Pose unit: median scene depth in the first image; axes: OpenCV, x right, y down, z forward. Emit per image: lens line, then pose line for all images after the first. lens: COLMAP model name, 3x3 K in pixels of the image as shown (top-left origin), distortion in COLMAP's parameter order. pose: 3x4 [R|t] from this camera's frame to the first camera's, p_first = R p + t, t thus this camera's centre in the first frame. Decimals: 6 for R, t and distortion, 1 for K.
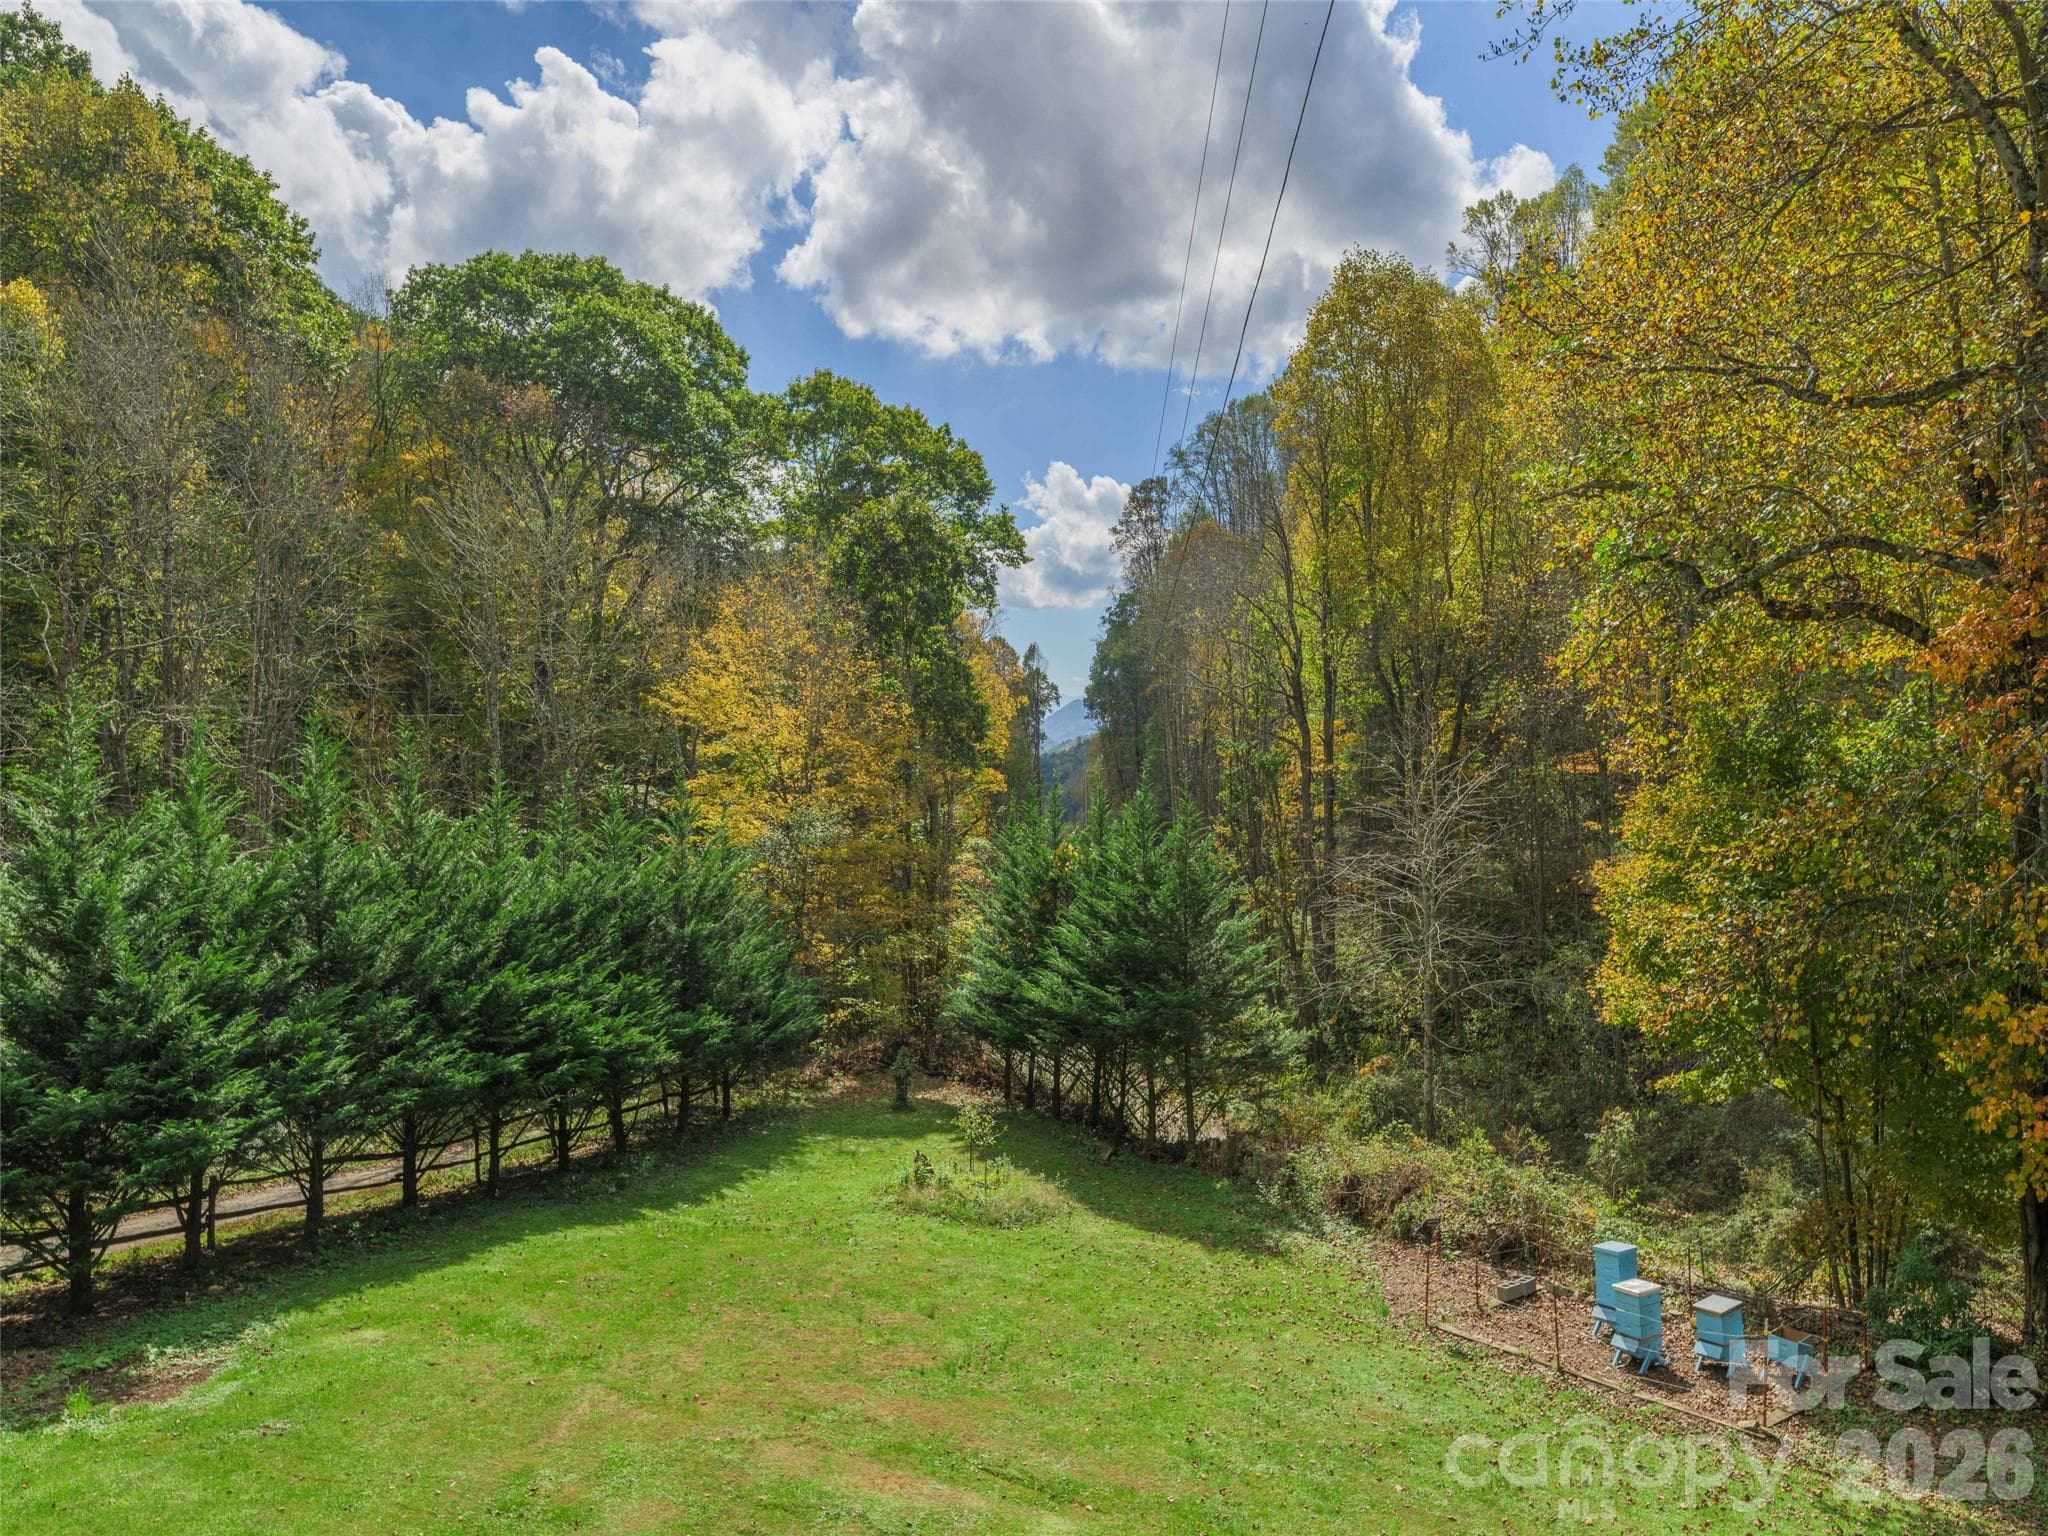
lens RADIAL K [[1326.6, 0, 1026.0], [0, 1326.6, 774.7], [0, 0, 1]] dist [-0.016172, -0.000909]
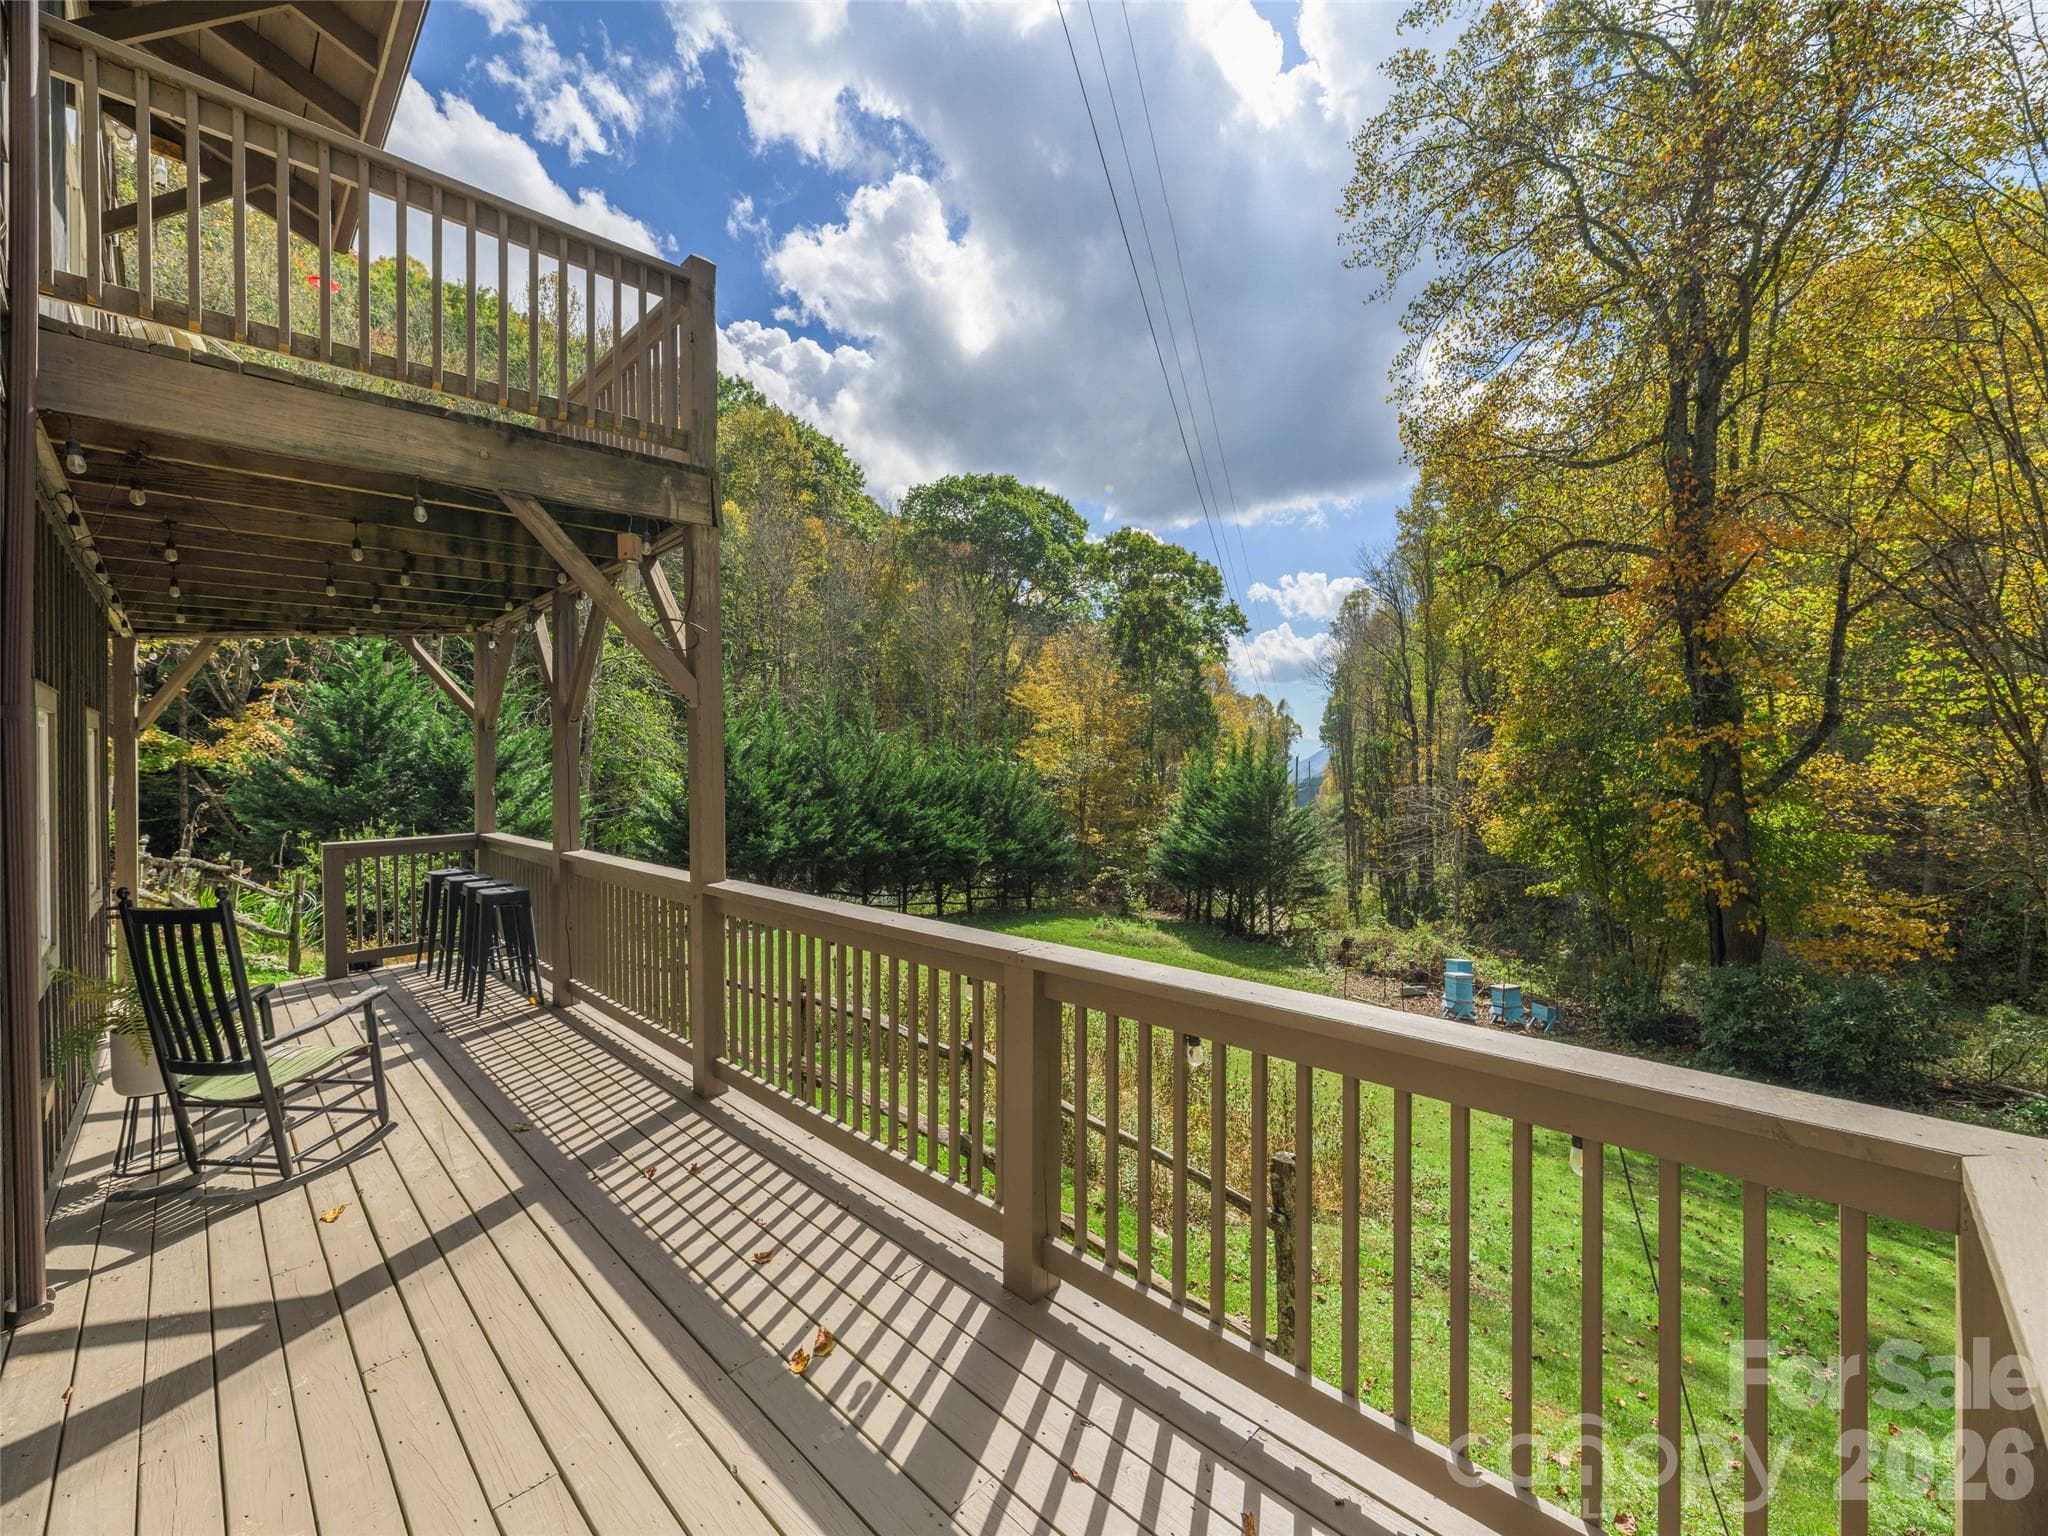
lens RADIAL K [[800.6, 0, 1028.0], [0, 800.6, 780.0], [0, 0, 1]] dist [-0.002559, -0.000374]
pose [[0.950268, 0.023272, -0.310562, 0.073805], [-0.025180, 0.999681, -0.002136, 0.043961], [0.310413, 0.009849, 0.950551, -0.059419]]
